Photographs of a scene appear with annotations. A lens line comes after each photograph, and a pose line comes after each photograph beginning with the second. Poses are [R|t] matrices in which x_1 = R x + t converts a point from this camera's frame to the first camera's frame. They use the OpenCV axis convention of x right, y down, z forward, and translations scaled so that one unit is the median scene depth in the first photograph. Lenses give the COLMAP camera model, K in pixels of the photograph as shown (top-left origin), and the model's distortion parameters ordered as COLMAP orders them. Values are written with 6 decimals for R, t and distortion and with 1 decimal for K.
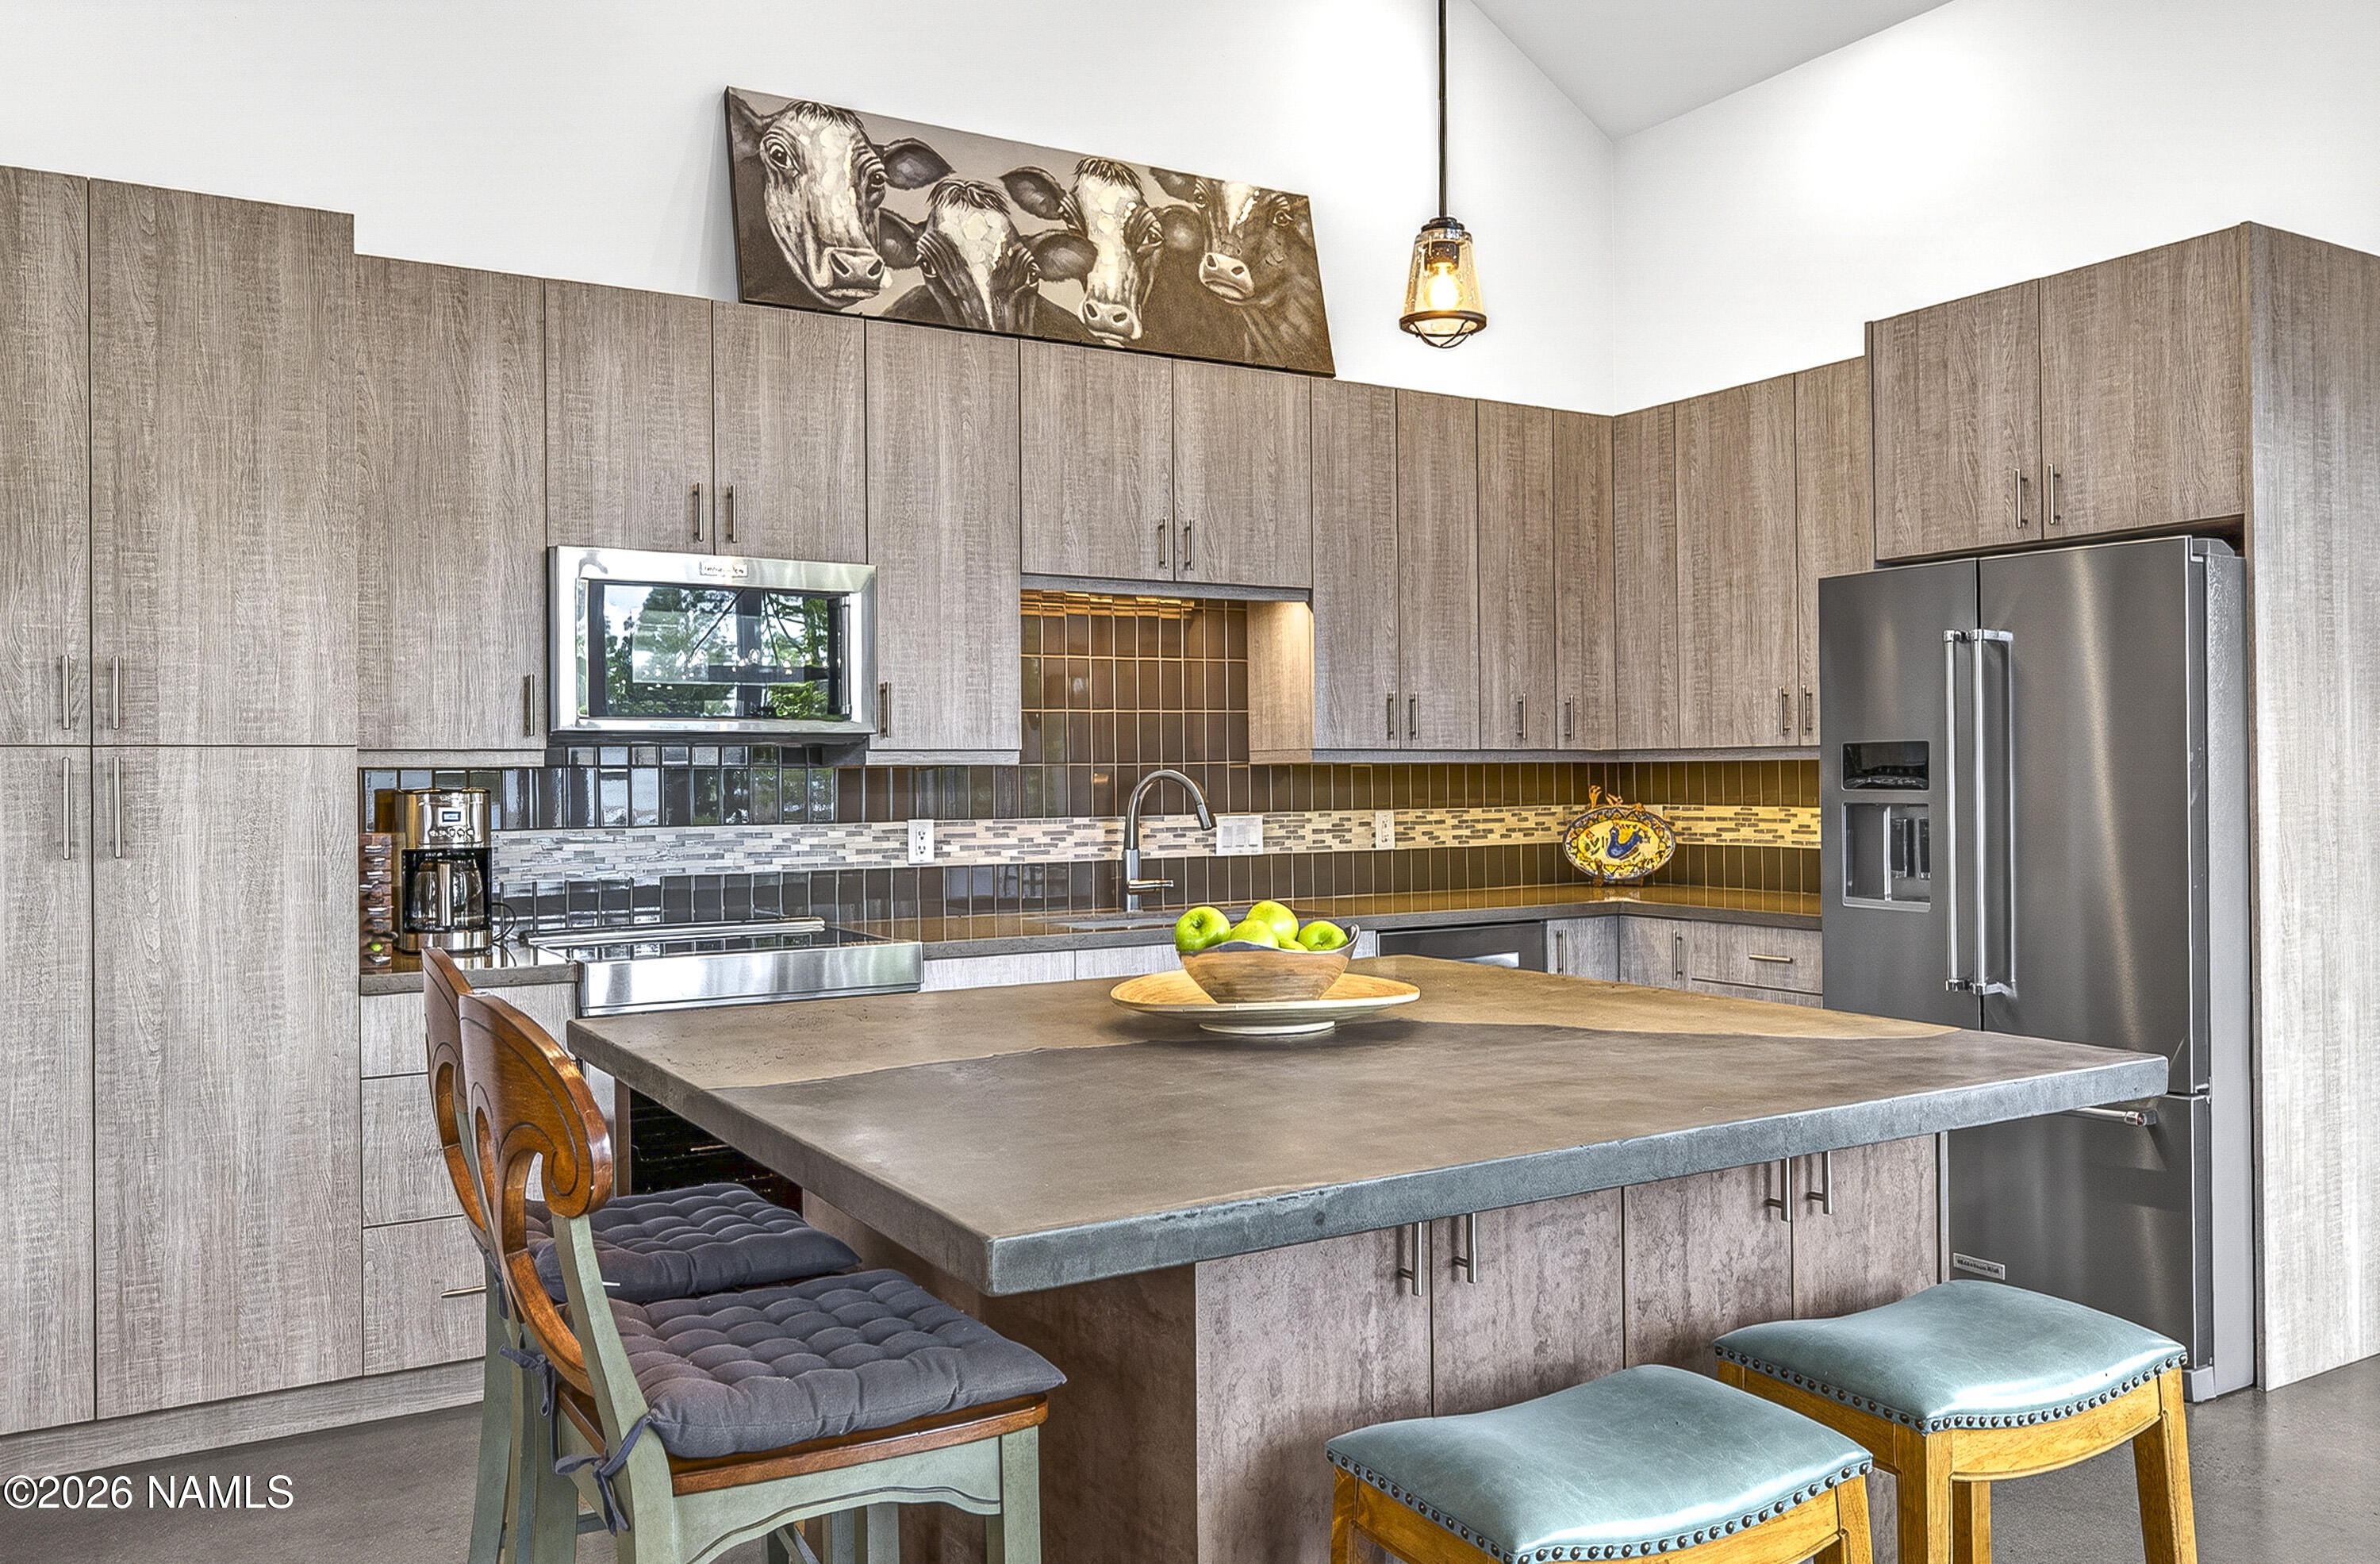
lens RADIAL K [[1807.3, 0, 1175.0], [0, 1807.3, 760.8], [0, 0, 1]] dist [0.002264, 0.004082]
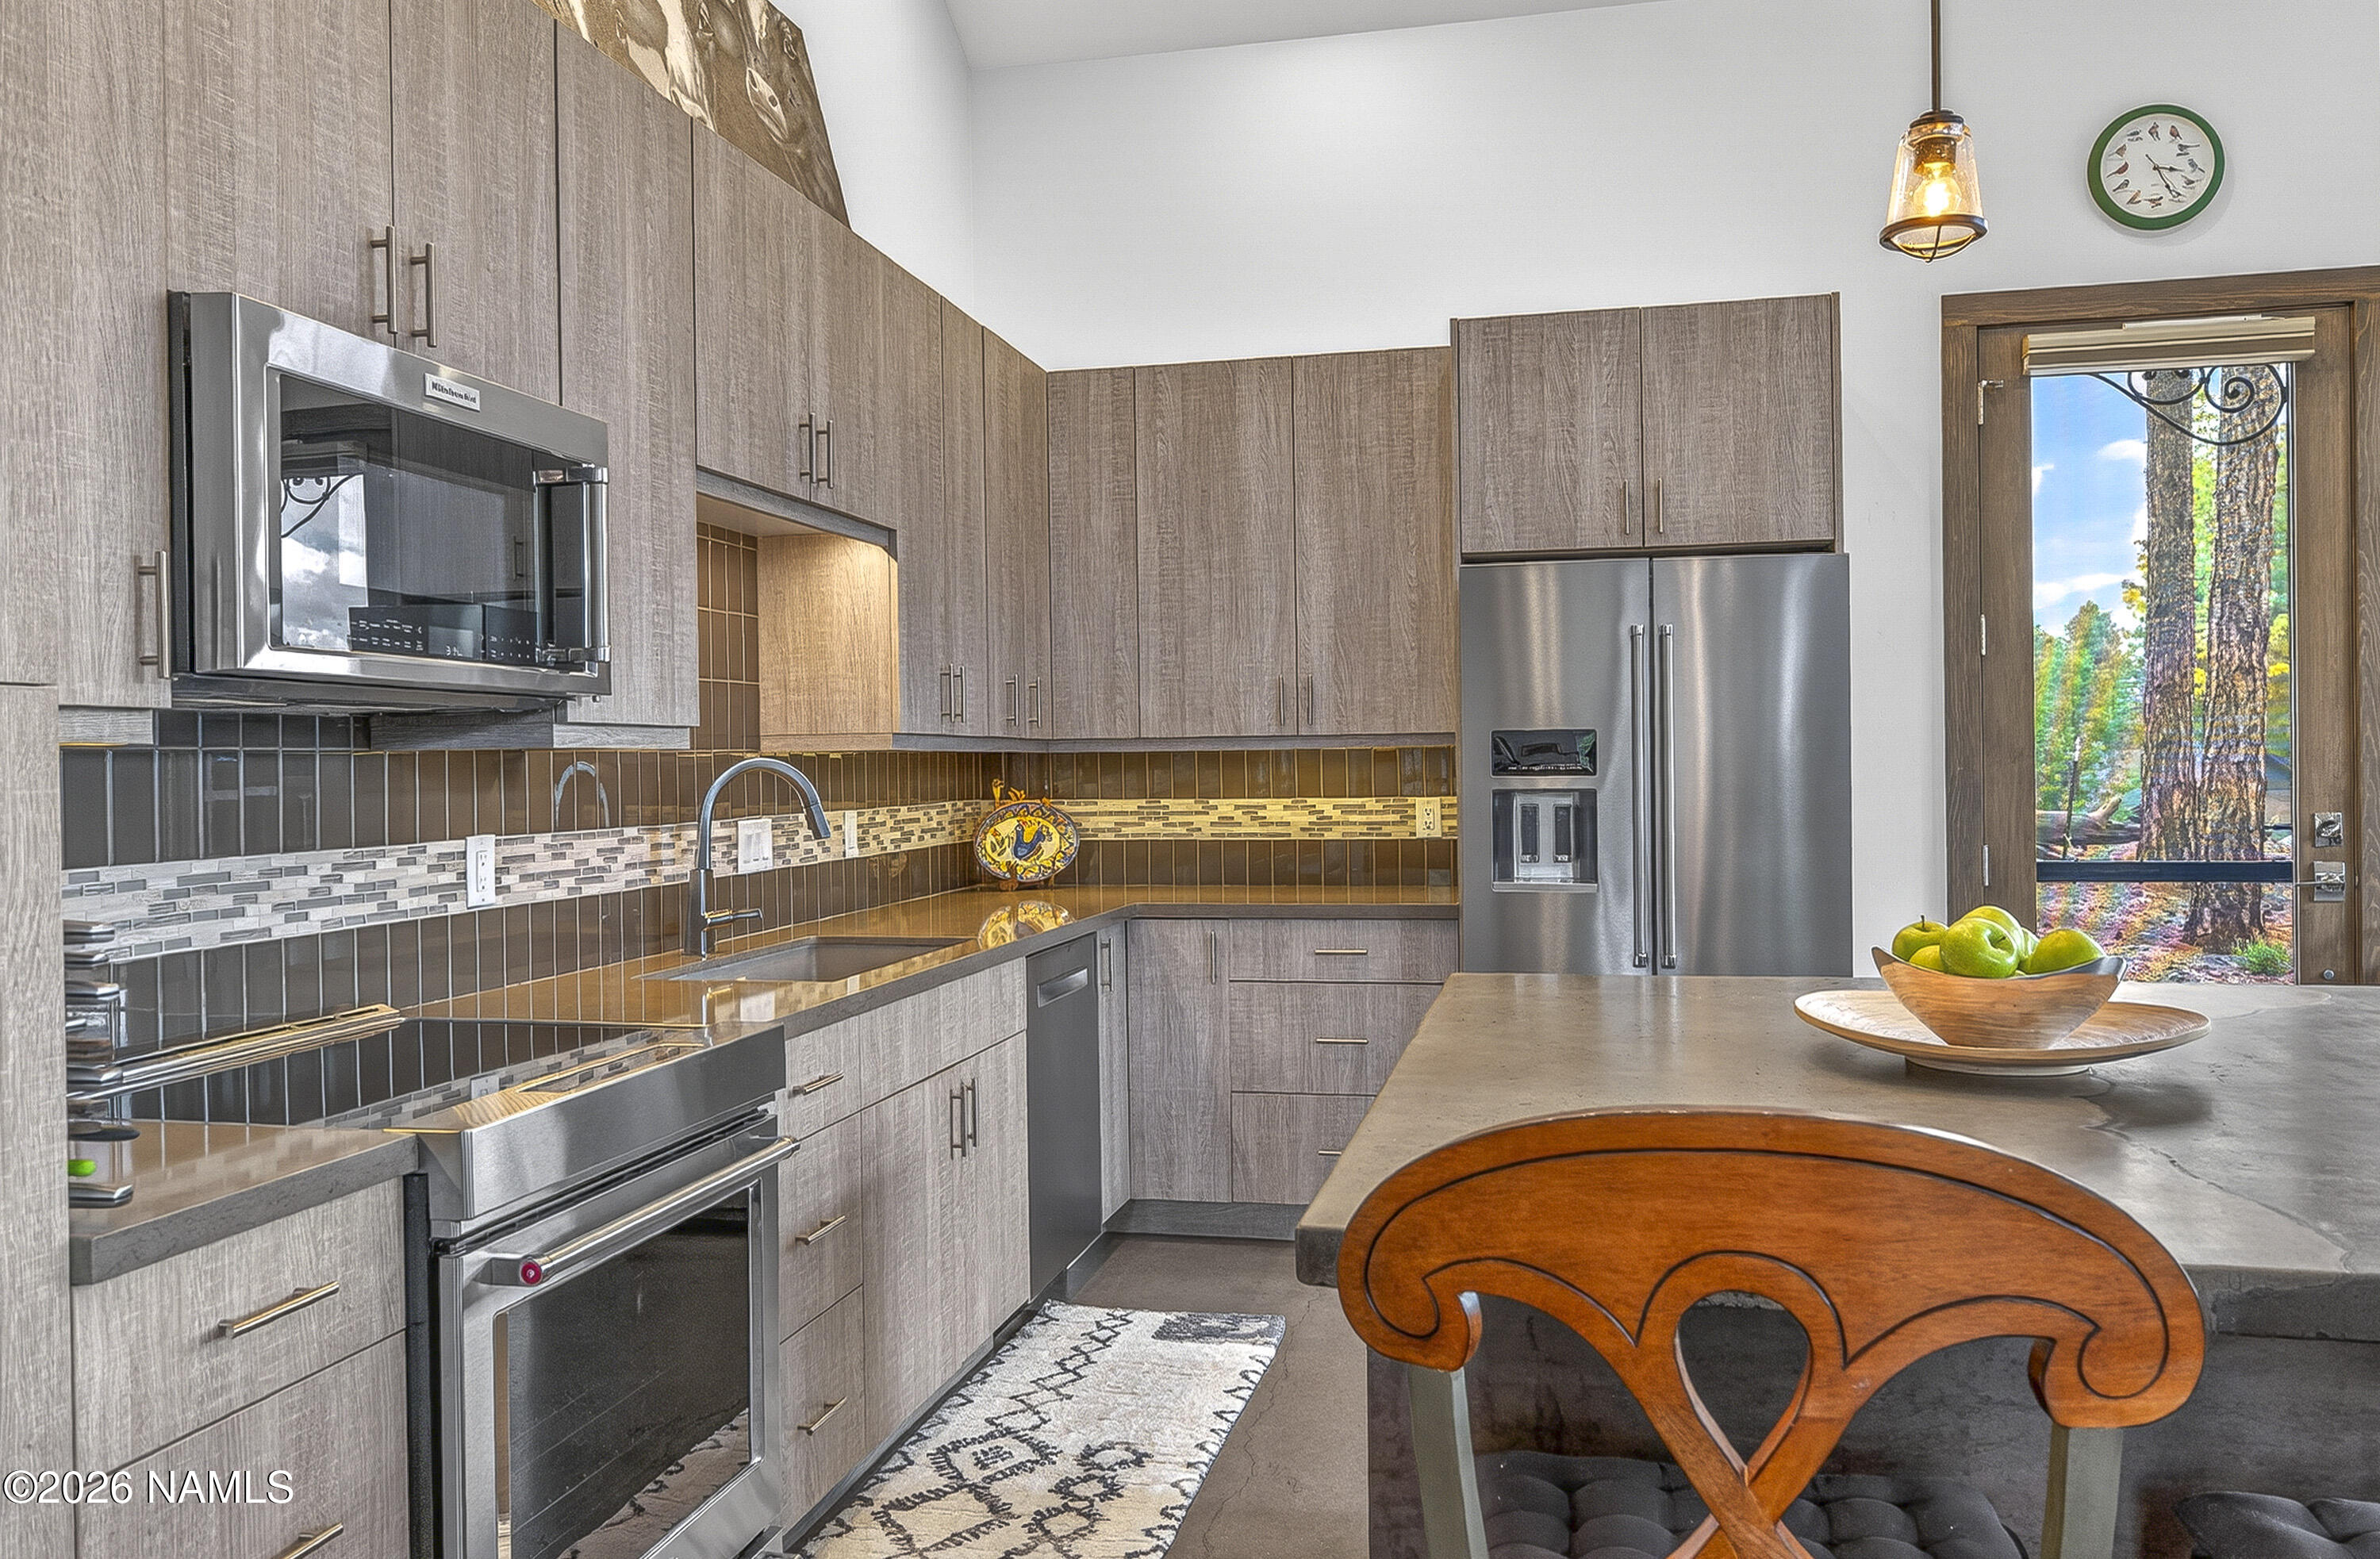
lens RADIAL K [[1774.1, 0, 1177.2], [0, 1774.1, 765.7], [0, 0, 1]] dist [0.007101, 0.004756]
pose [[0.691683, -0.001410, 0.722200, -0.424856], [0.000632, 0.999999, 0.001347, 0.007375], [-0.722201, -0.000475, 0.691683, 0.398940]]
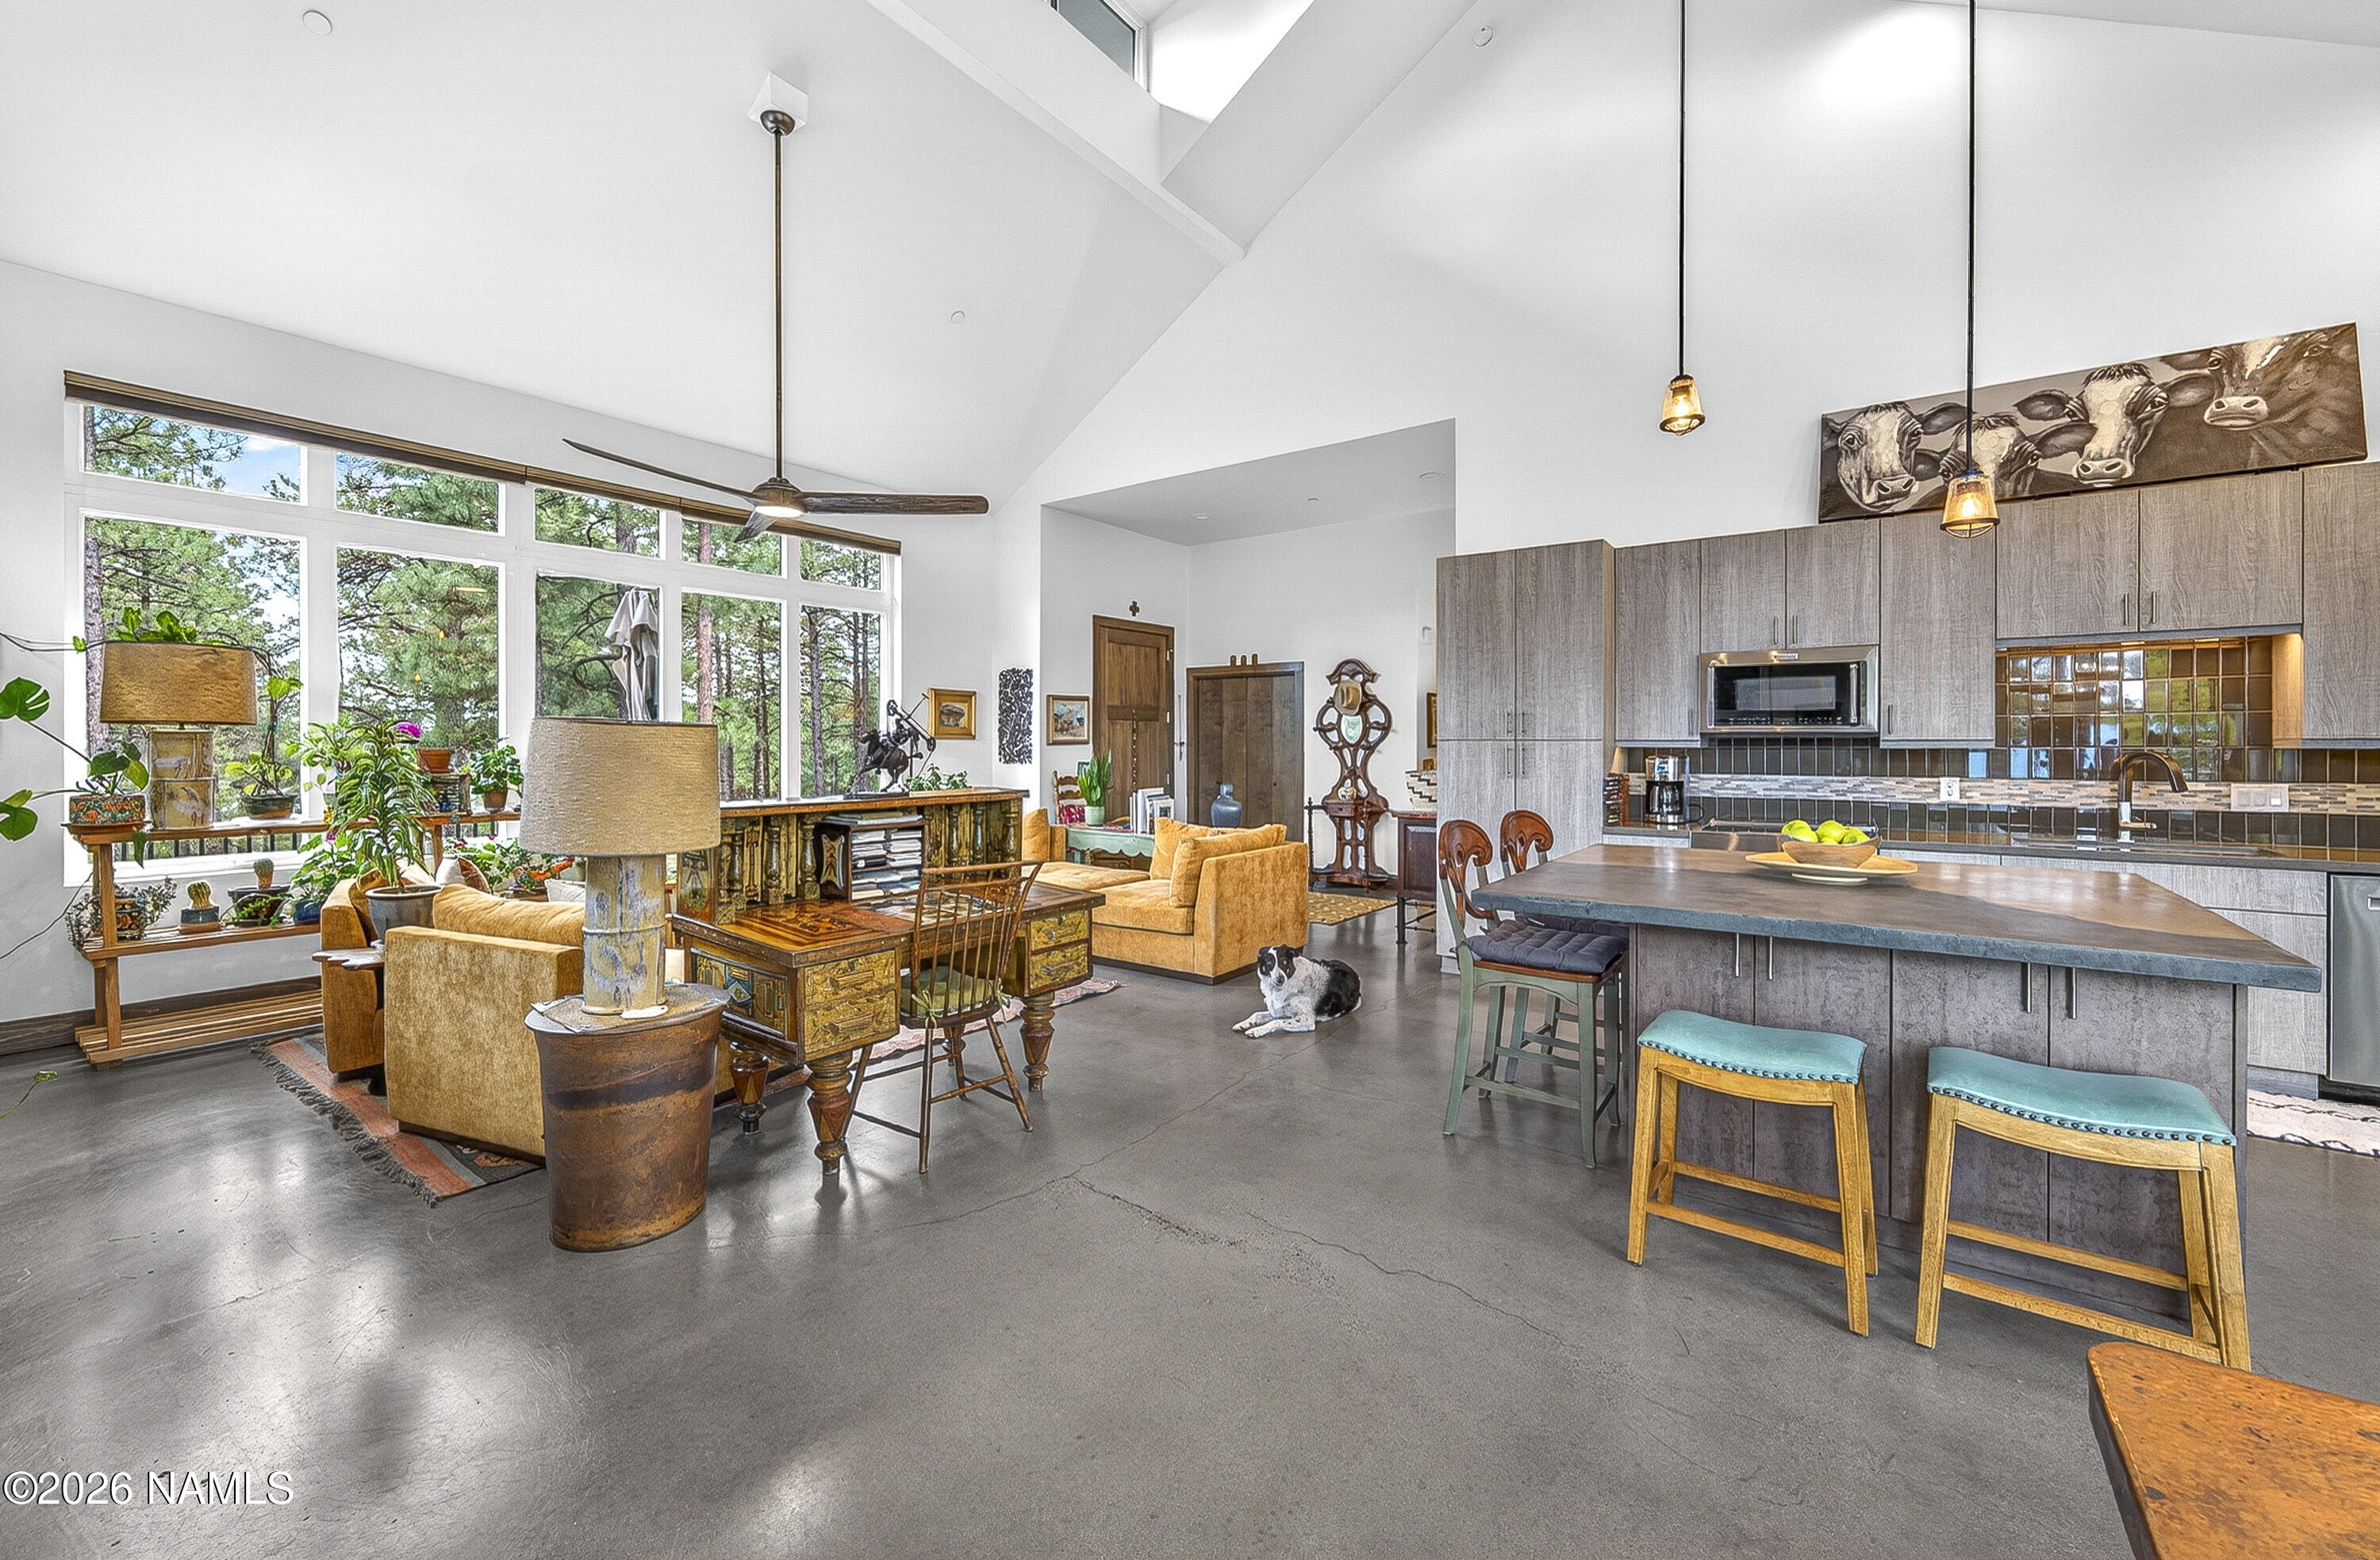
lens RADIAL K [[938.9, 0, 1186.2], [0, 938.9, 747.4], [0, 0, 1]] dist [0.001740, 0.000330]
pose [[0.395246, 0.013337, -0.918479, 0.428989], [0.005251, 0.999845, 0.016779, -0.017547], [0.918560, -0.011455, 0.395114, -0.080323]]
